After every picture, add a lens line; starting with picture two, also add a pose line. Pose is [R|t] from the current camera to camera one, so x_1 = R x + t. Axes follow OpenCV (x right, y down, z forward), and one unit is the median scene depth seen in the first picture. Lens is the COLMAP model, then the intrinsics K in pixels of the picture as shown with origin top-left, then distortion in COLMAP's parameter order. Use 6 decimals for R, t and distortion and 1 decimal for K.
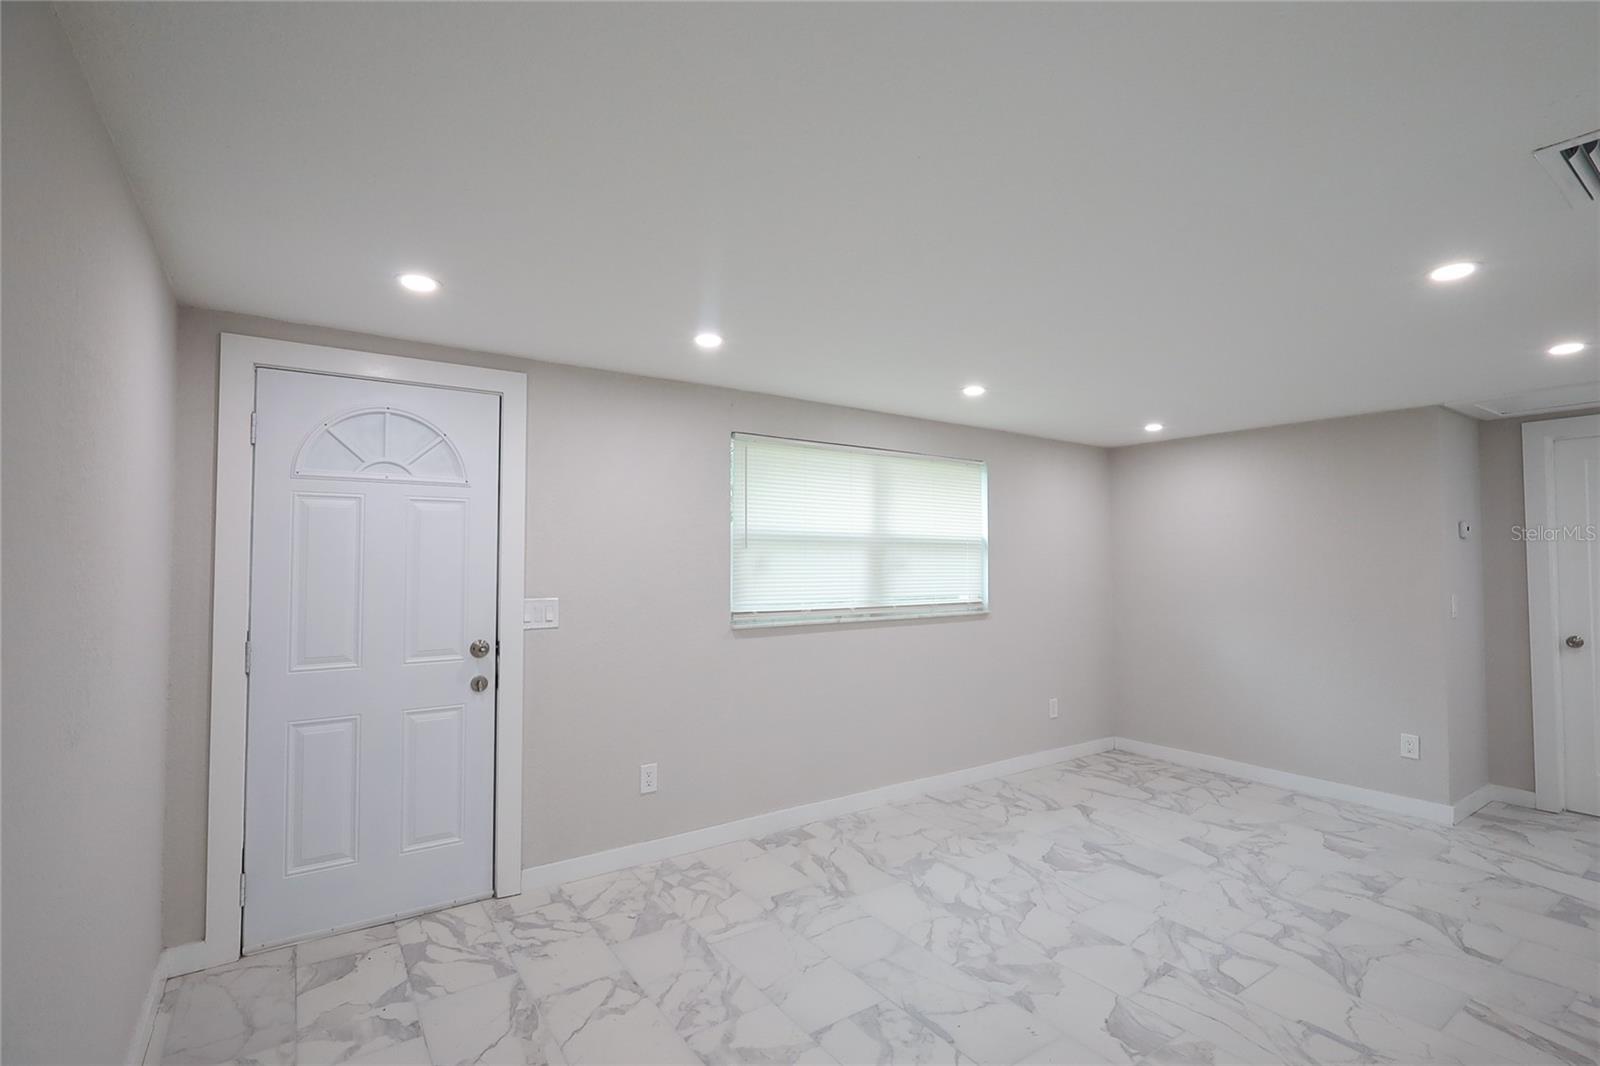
lens RADIAL K [[739.8, 0, 803.3], [0, 739.8, 533.5], [0, 0, 1]] dist [-0.001254, 0.000018]
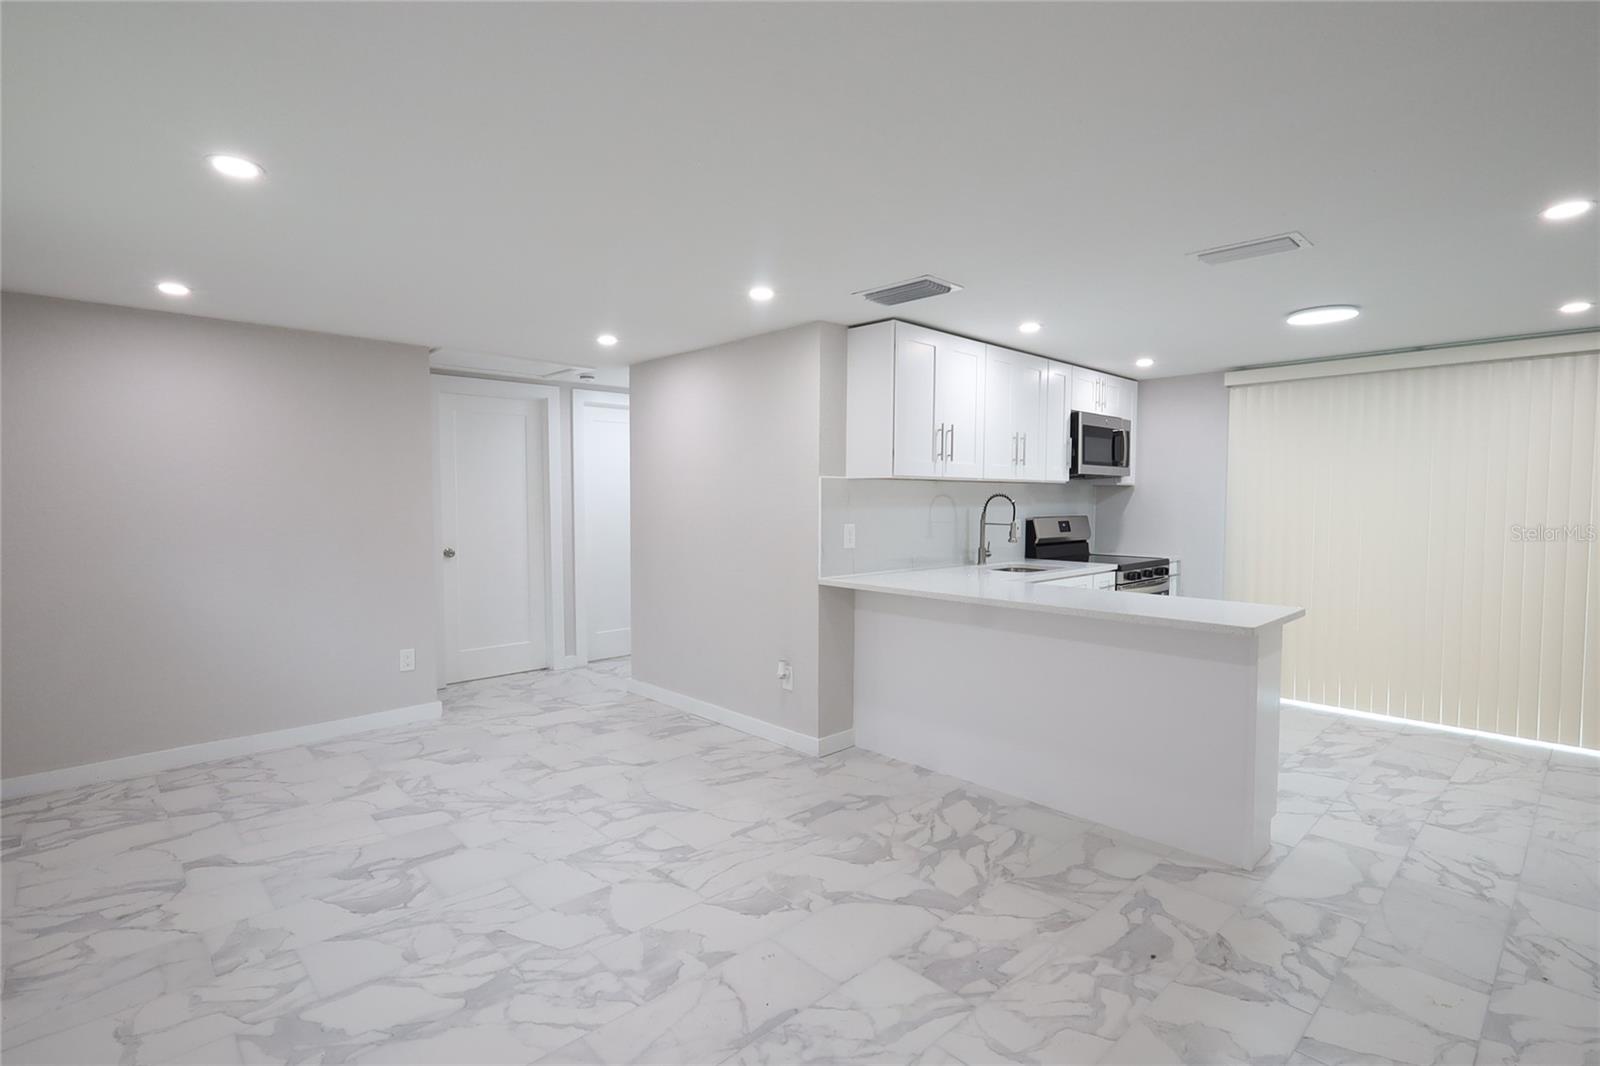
lens RADIAL K [[766.1, 0, 800.0], [0, 766.1, 533.0], [0, 0, 1]] dist [-0.000789, 0.000371]
pose [[-0.155169, -0.047551, 0.986743, -0.426858], [-0.036911, 0.998422, 0.042310, 0.036810], [-0.987198, -0.029856, -0.156679, 0.705451]]
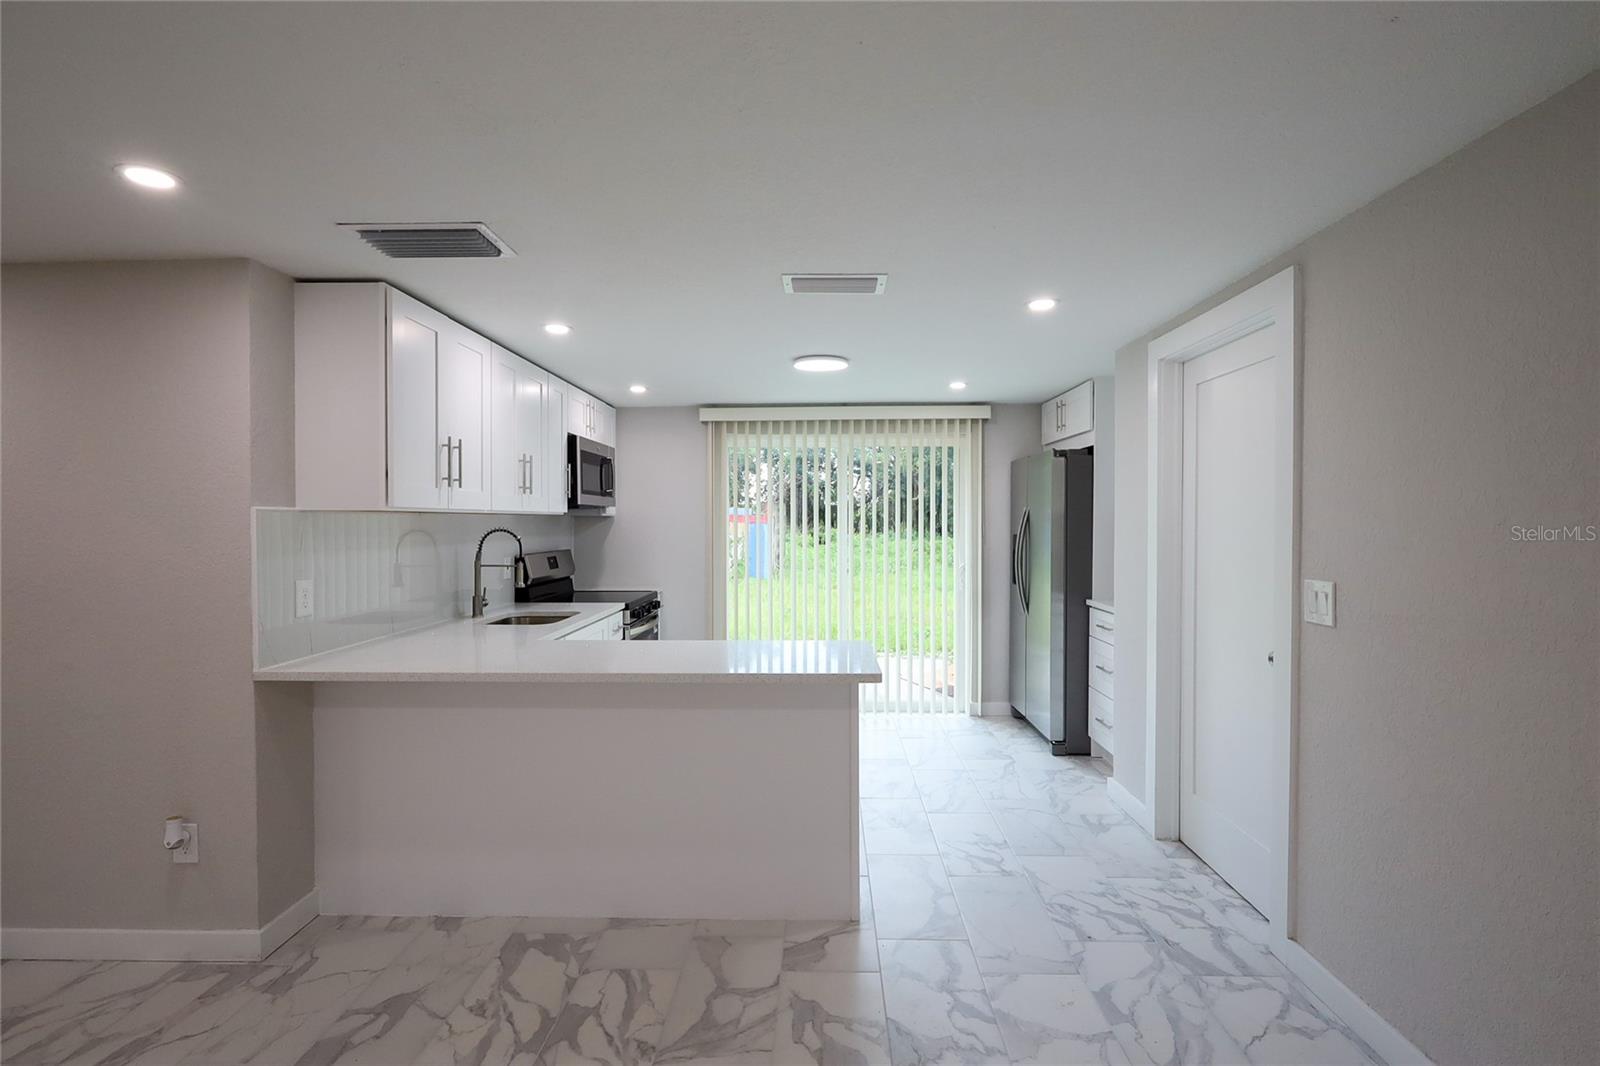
lens RADIAL K [[750.7, 0, 799.2], [0, 750.7, 531.3], [0, 0, 1]] dist [0.000078, 0.000585]
pose [[-0.806820, -0.006615, 0.590760, -0.130360], [-0.017901, 0.999752, -0.013254, 0.023071], [-0.590526, -0.021269, -0.806739, 0.761940]]
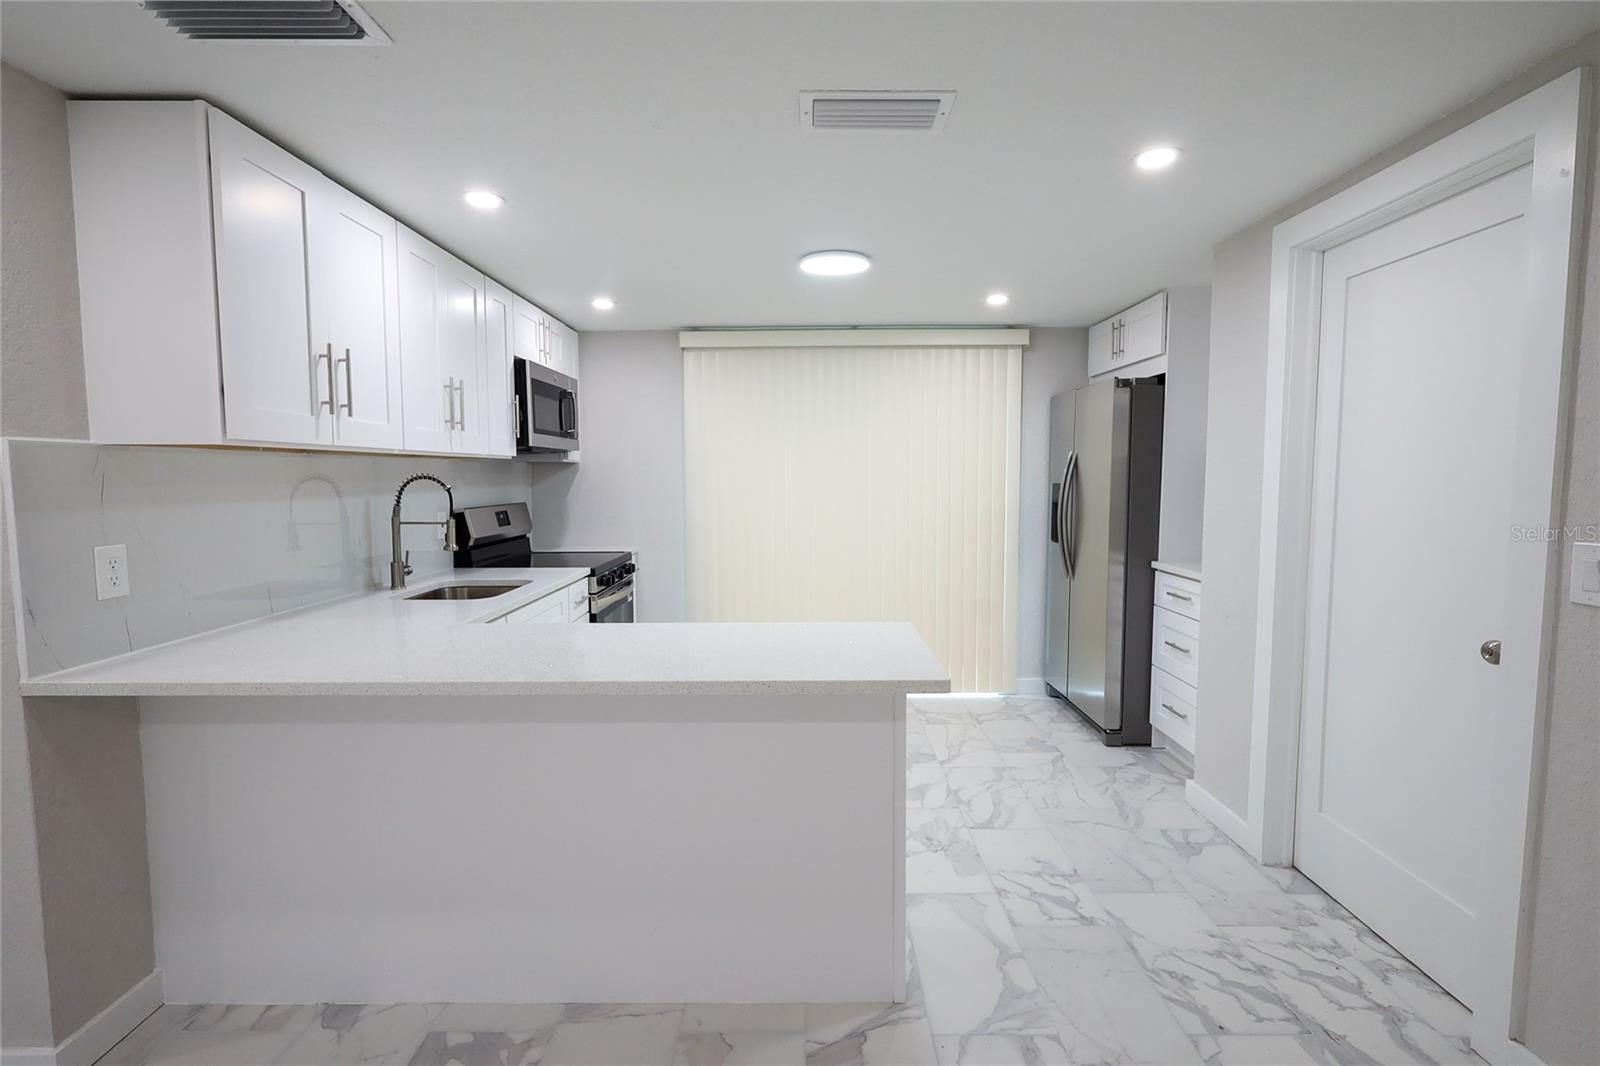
lens RADIAL K [[766.1, 0, 800.0], [0, 766.1, 533.0], [0, 0, 1]] dist [-0.000789, 0.000371]
pose [[-0.819840, -0.041164, 0.571111, 0.016411], [-0.015775, 0.998658, 0.049334, 0.028044], [-0.572375, 0.031436, -0.819389, 0.609879]]
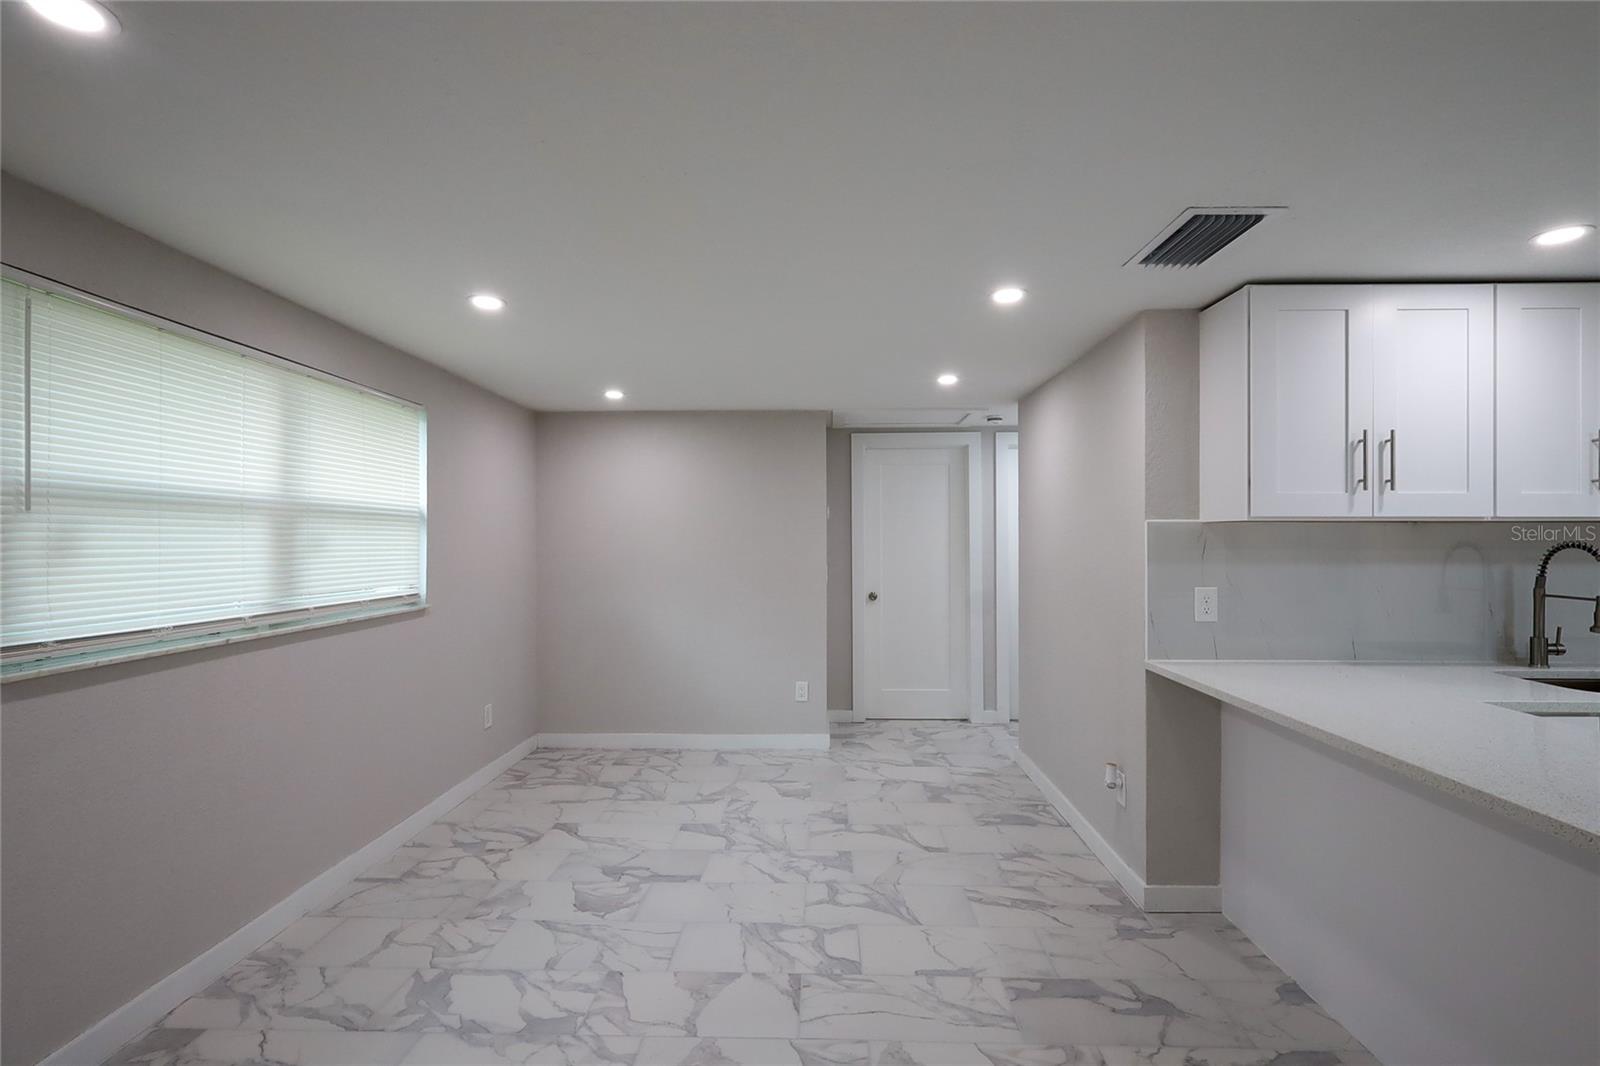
lens RADIAL K [[739.8, 0, 803.3], [0, 739.8, 533.5], [0, 0, 1]] dist [-0.001254, 0.000018]
pose [[0.593228, 0.005004, 0.805019, -0.177347], [-0.027523, 0.999522, 0.014069, 0.013831], [-0.804564, -0.030503, 0.593082, 0.331605]]
